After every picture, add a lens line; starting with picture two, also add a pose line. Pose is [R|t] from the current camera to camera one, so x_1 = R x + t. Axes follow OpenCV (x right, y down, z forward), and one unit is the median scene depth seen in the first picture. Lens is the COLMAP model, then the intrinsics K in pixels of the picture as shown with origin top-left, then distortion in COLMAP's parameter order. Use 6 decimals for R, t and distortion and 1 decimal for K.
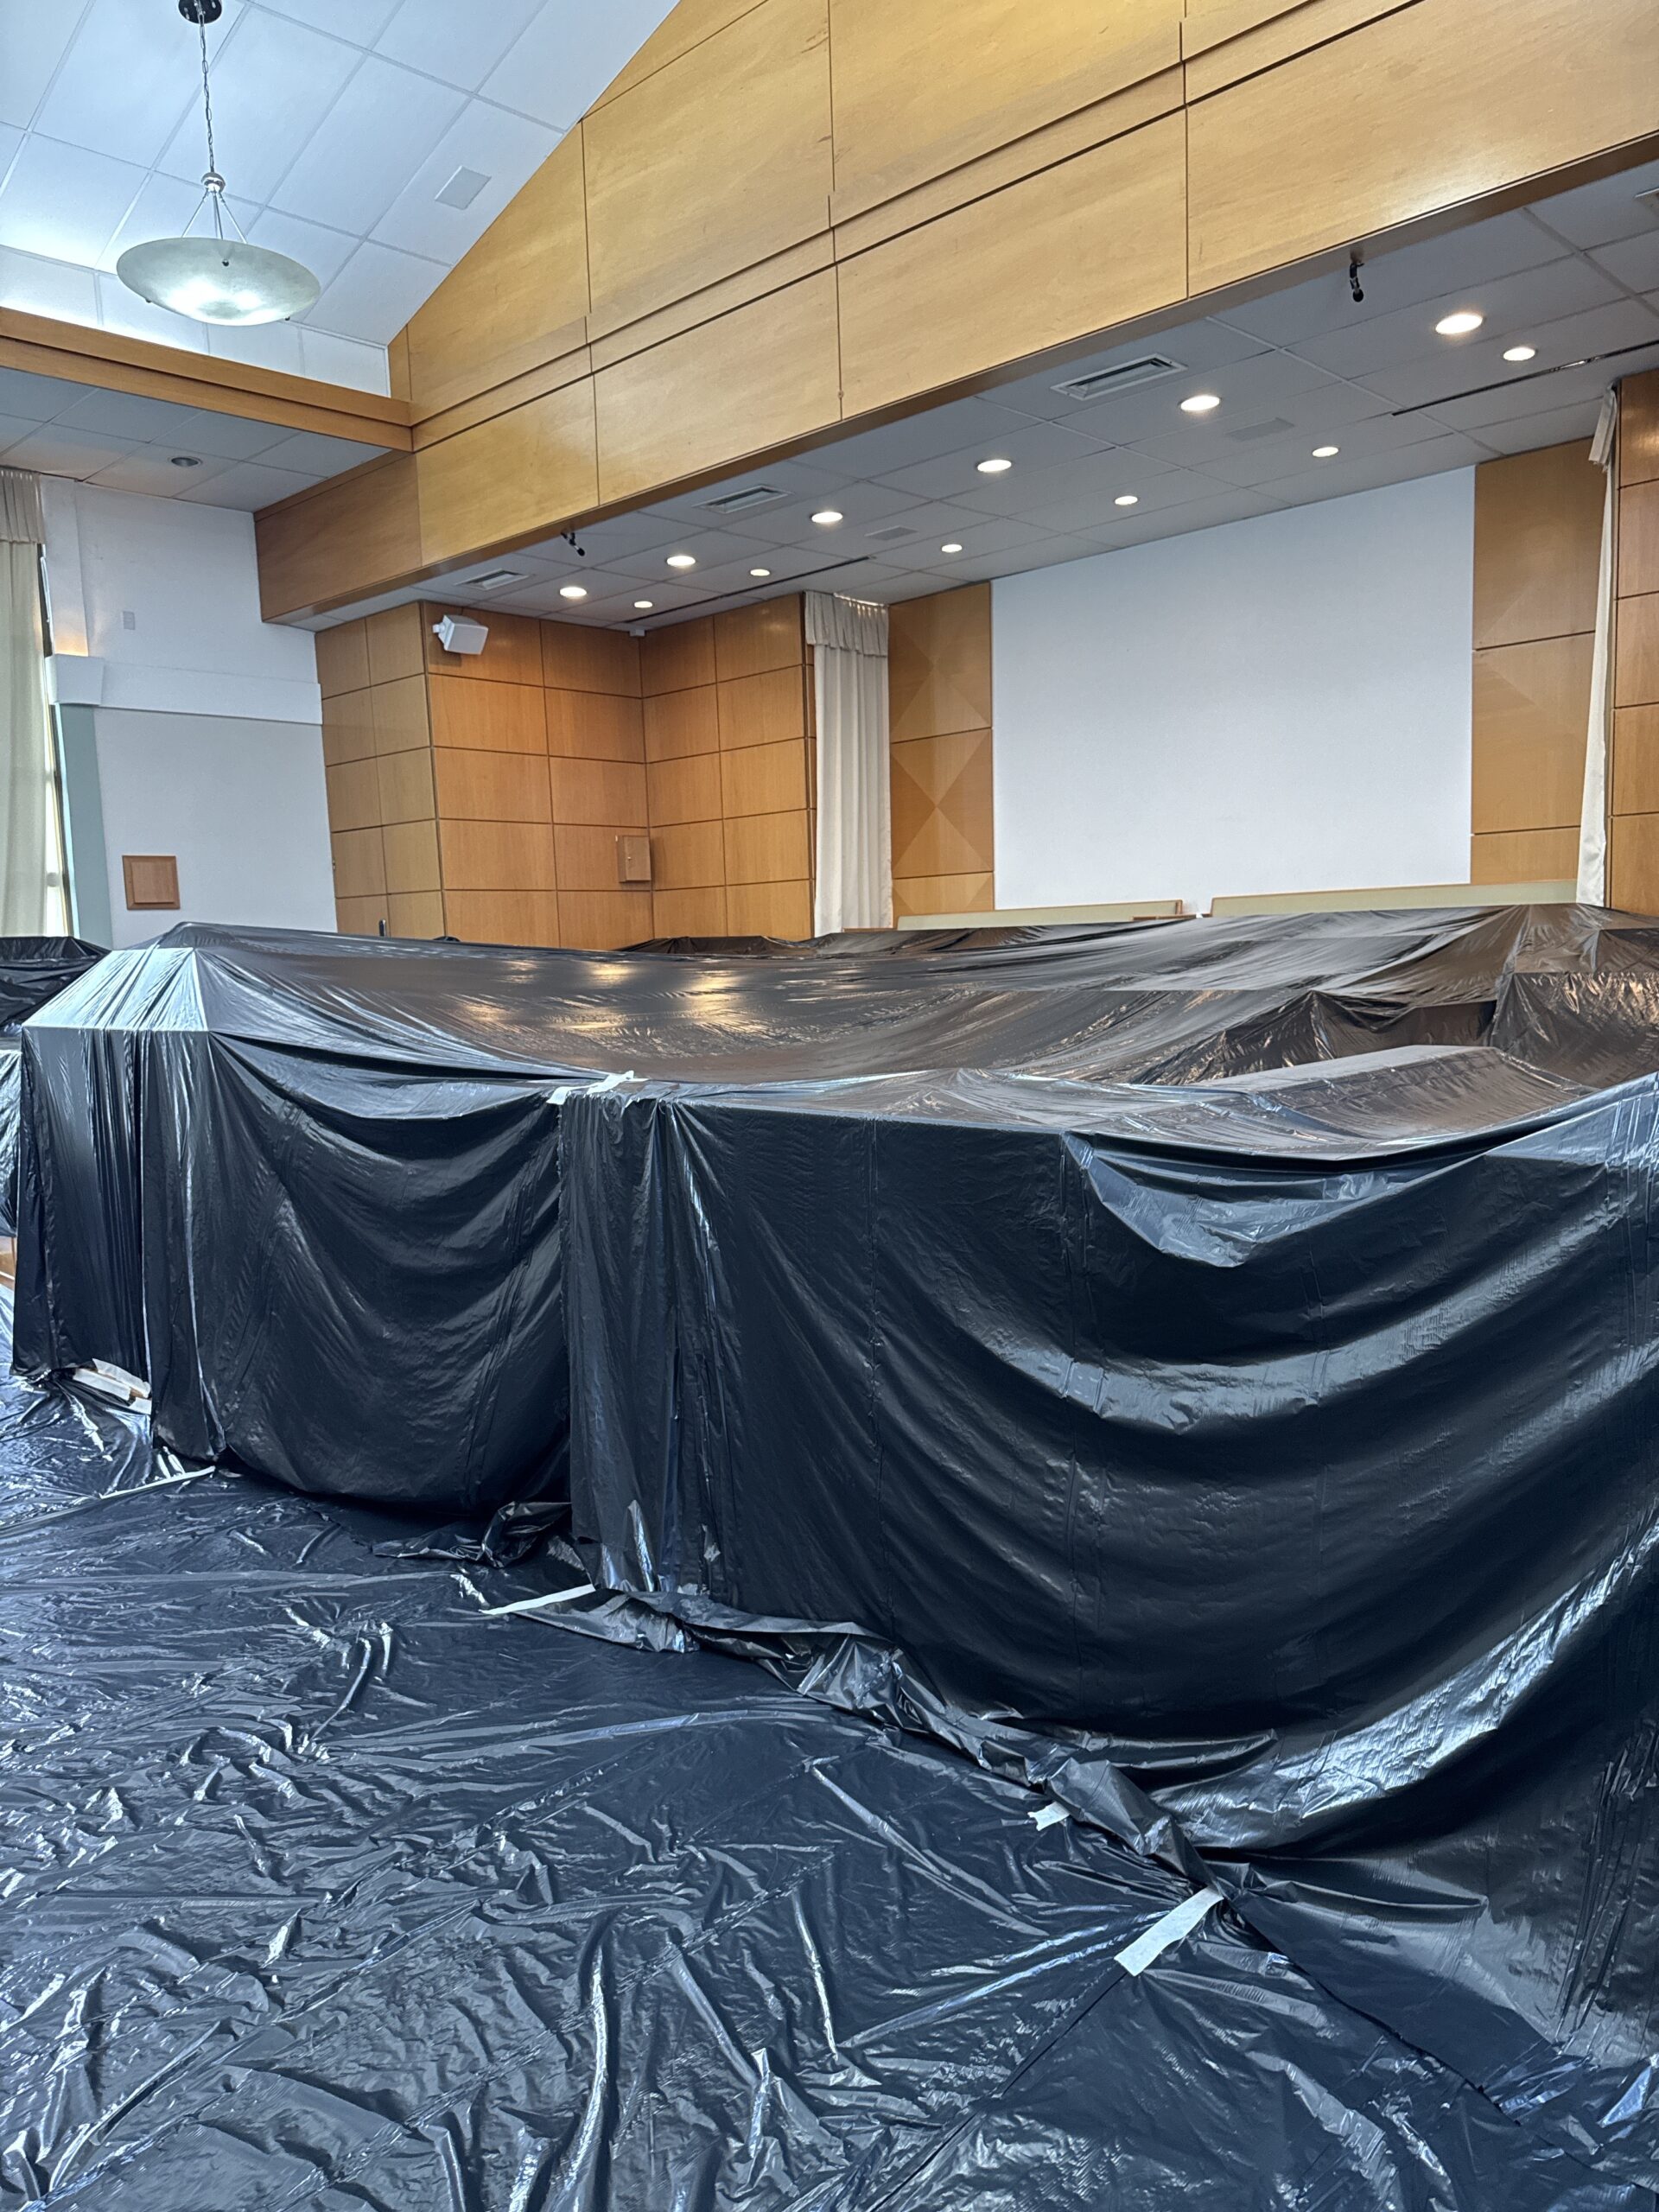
lens RADIAL K [[1573.3, 0, 834.2], [0, 1573.3, 1088.7], [0, 0, 1]] dist [0.054435, -0.065529]
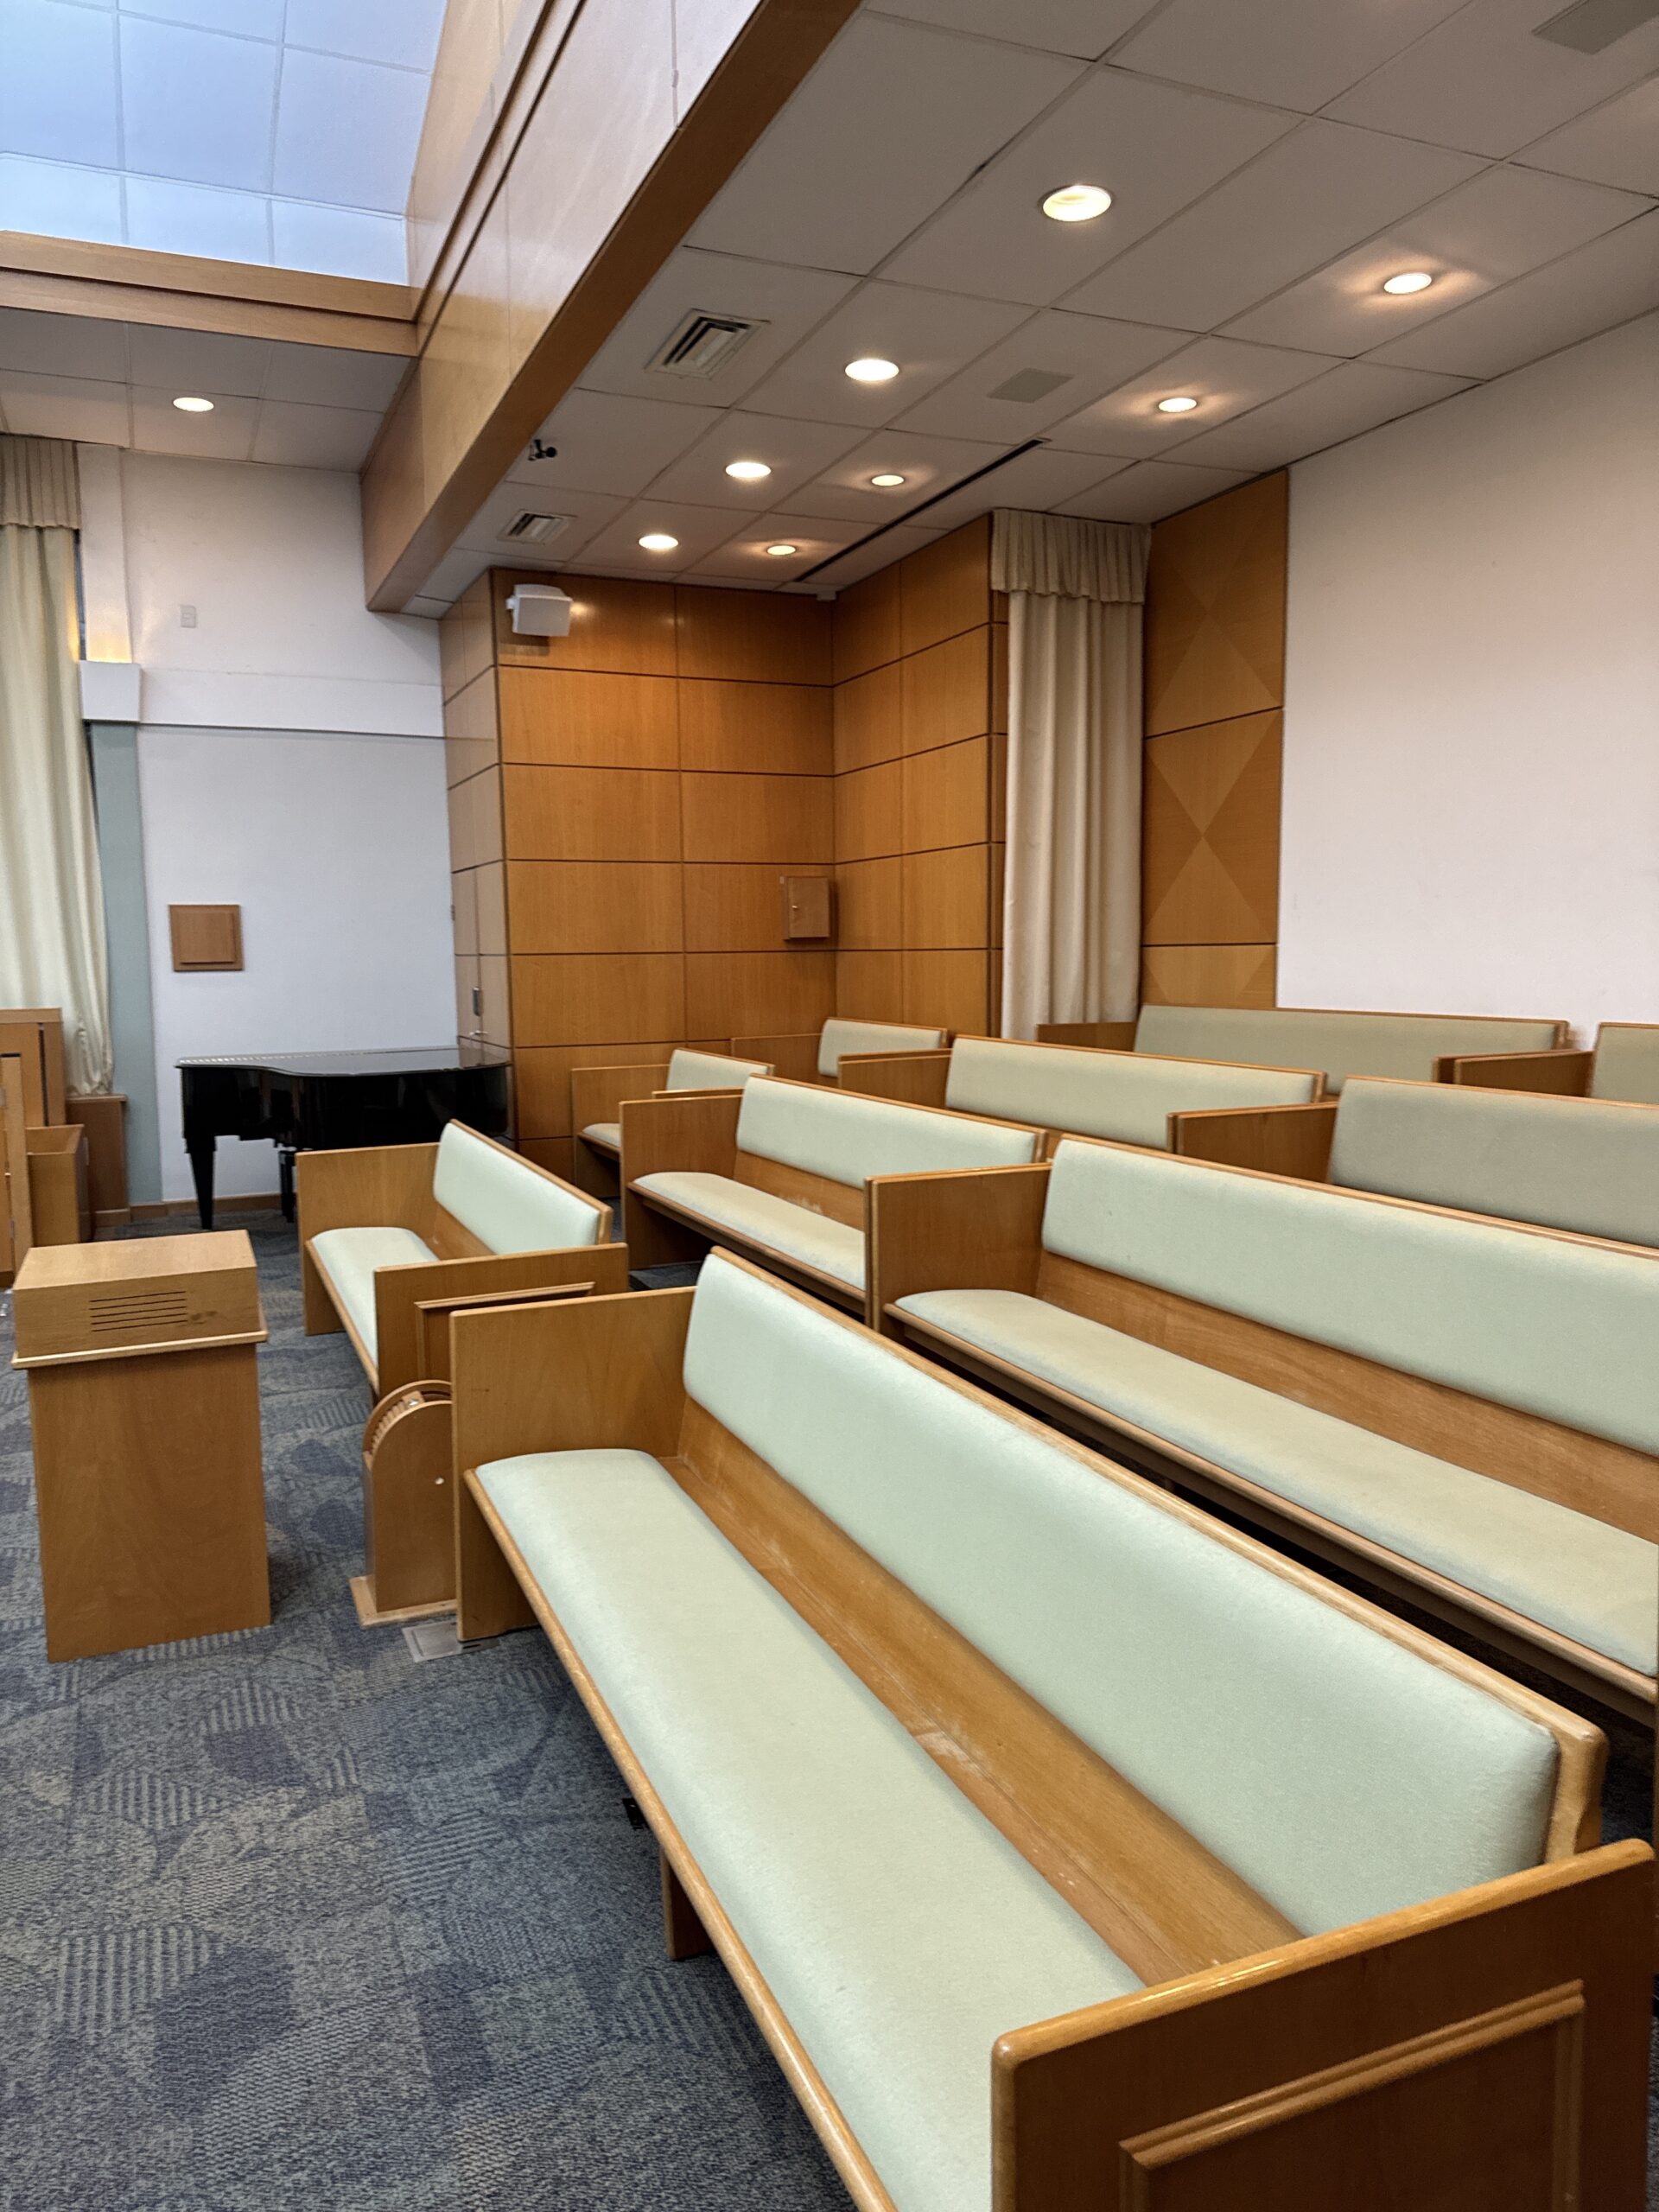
lens RADIAL K [[1573.3, 0, 816.7], [0, 1573.3, 1087.9], [0, 0, 1]] dist [0.054435, -0.065529]
pose [[0.922289, 0.056165, -0.382398, 0.174547], [-0.055276, 0.998382, 0.013320, -0.080092], [0.382528, 0.008853, 0.923902, 0.363832]]
